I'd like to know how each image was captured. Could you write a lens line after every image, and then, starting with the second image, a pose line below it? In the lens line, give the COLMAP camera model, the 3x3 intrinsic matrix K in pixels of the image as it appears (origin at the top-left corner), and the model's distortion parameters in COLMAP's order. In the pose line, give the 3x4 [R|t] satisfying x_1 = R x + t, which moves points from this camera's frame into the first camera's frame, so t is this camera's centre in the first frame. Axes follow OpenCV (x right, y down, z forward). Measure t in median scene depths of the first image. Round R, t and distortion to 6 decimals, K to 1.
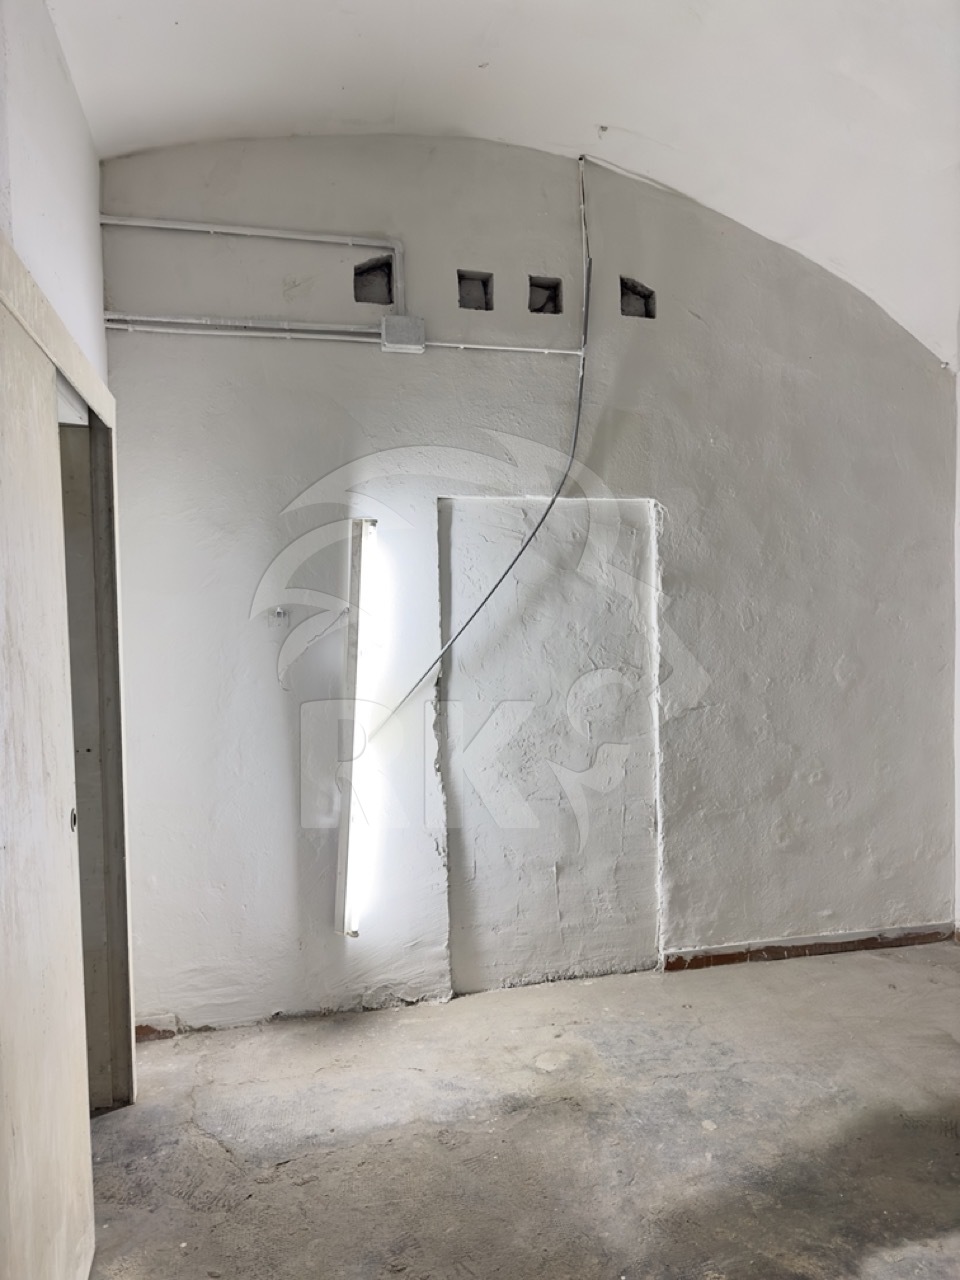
lens RADIAL K [[889.8, 0, 480.1], [0, 889.8, 640.0], [0, 0, 1]] dist [0.002496, 0.002375]
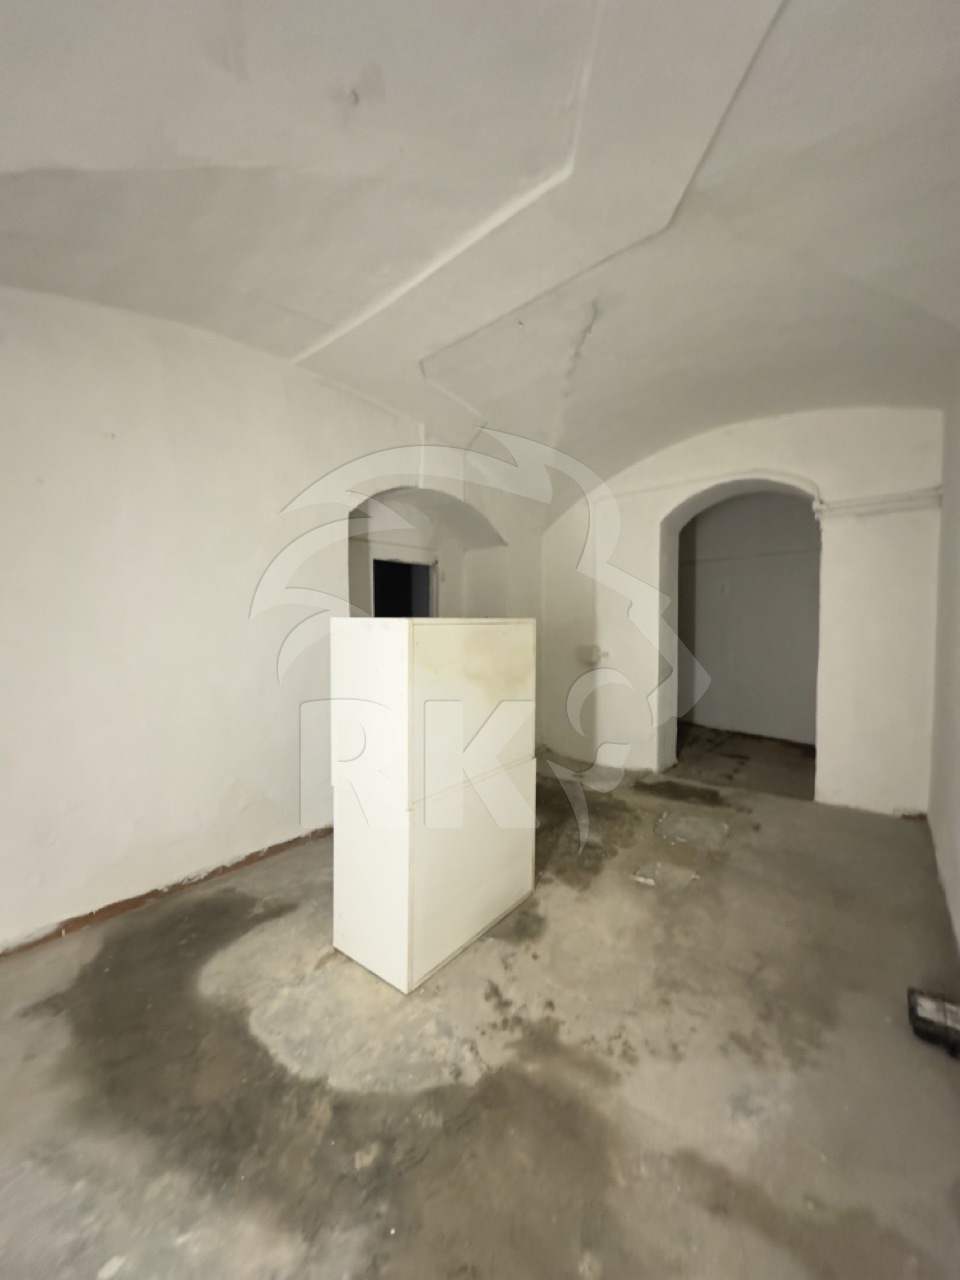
lens RADIAL K [[507.3, 0, 477.4], [0, 507.3, 638.7], [0, 0, 1]] dist [0.000896, -0.000100]
pose [[-0.610154, -0.008185, 0.792241, -0.321616], [0.043379, 0.998102, 0.043720, -0.042511], [-0.791094, 0.061042, -0.608641, 0.997918]]
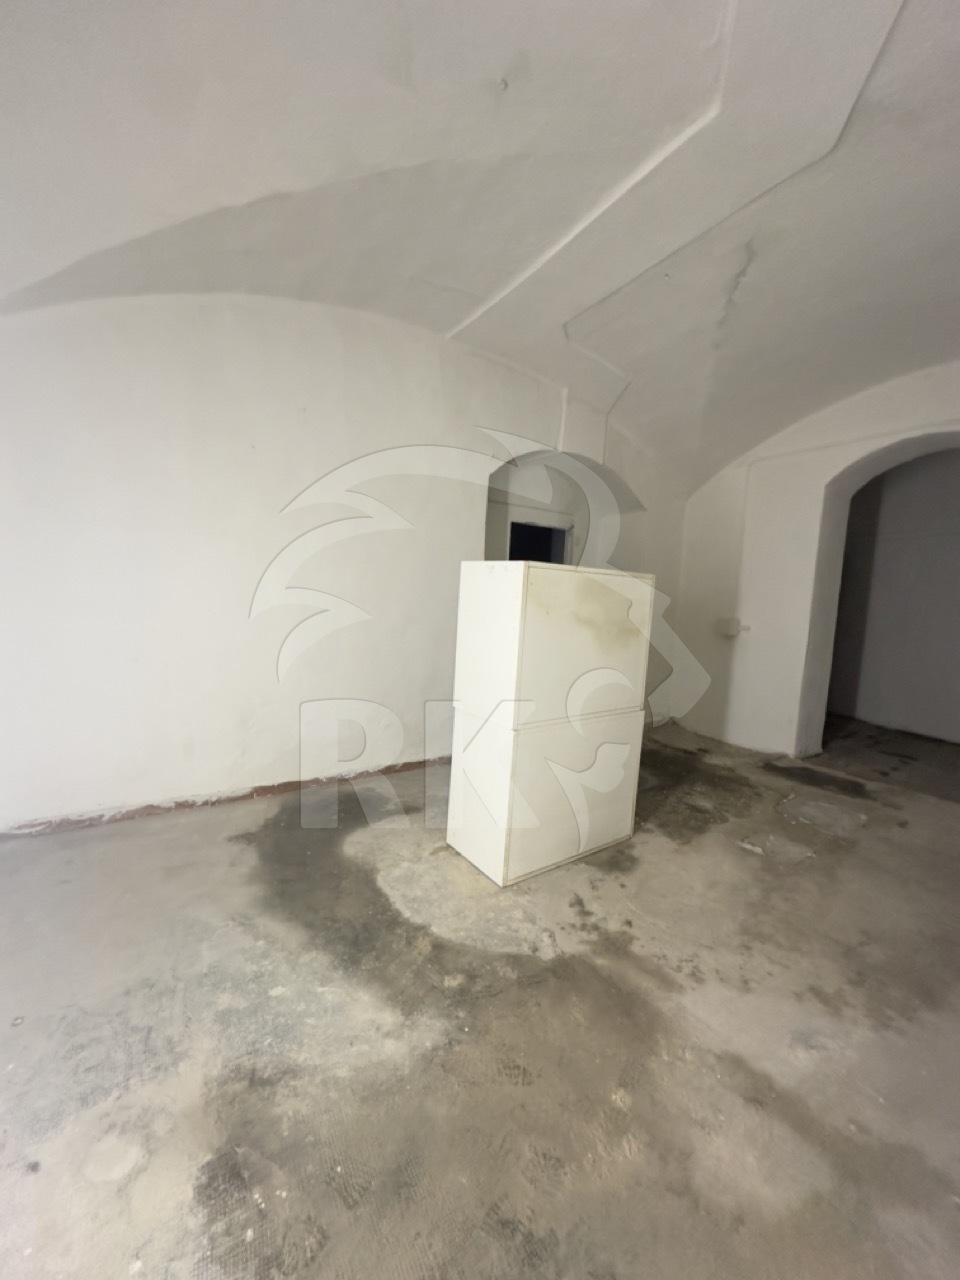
lens RADIAL K [[507.3, 0, 476.4], [0, 507.3, 639.4], [0, 0, 1]] dist [0.000896, -0.000100]
pose [[-0.364516, -0.085844, 0.927232, -0.433748], [-0.010348, 0.996054, 0.088148, 0.015424], [-0.931140, 0.022536, -0.363966, 1.004552]]
